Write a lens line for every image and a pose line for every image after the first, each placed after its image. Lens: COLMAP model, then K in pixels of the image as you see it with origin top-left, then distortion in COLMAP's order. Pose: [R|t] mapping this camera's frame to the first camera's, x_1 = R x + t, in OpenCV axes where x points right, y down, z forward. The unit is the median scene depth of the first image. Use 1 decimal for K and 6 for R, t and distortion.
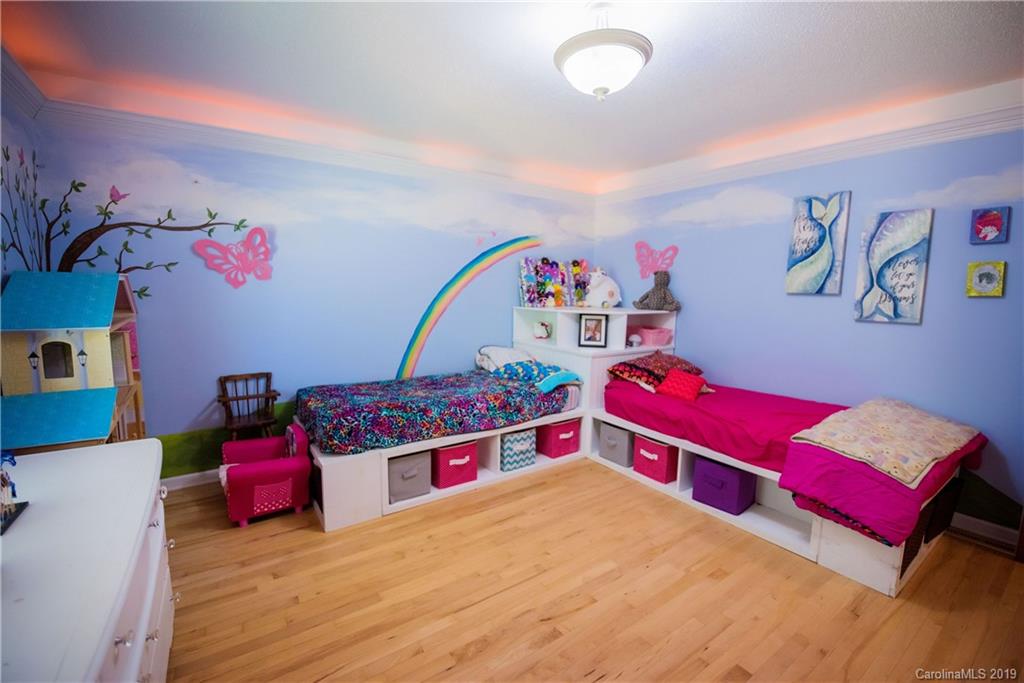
lens RADIAL K [[445.1, 0, 512.1], [0, 445.1, 341.7], [0, 0, 1]] dist [-0.012650, -0.000635]
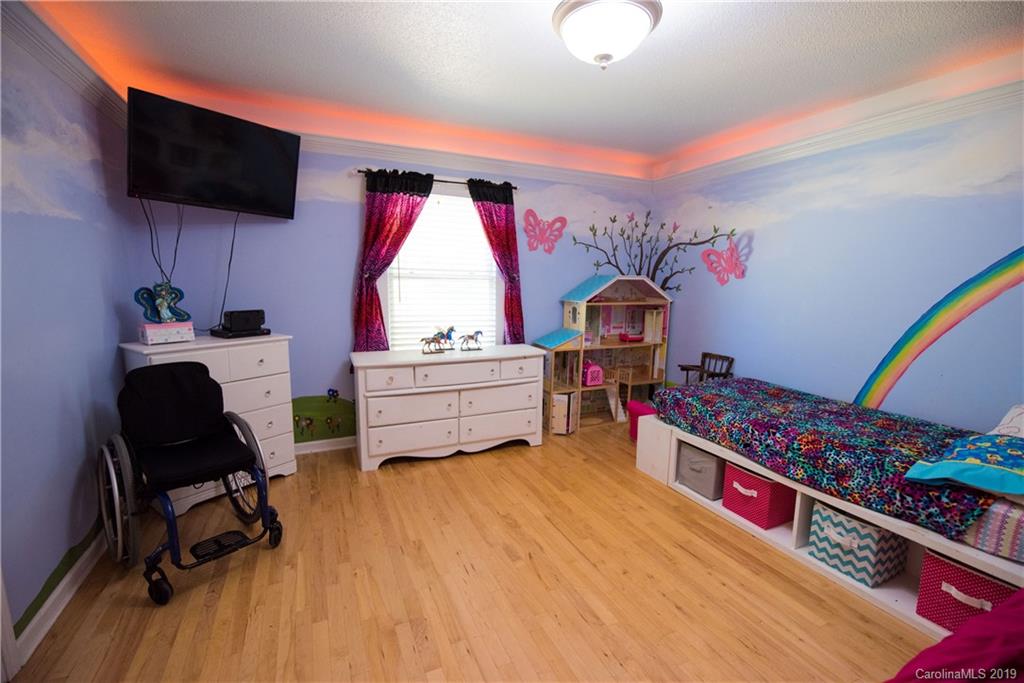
lens RADIAL K [[445.1, 0, 511.0], [0, 445.1, 344.1], [0, 0, 1]] dist [-0.012650, -0.000635]
pose [[-0.193028, 0.121046, -0.973698, 0.748391], [-0.137776, 0.979186, 0.149042, -0.064523], [0.971472, 0.162922, -0.172333, 0.671801]]
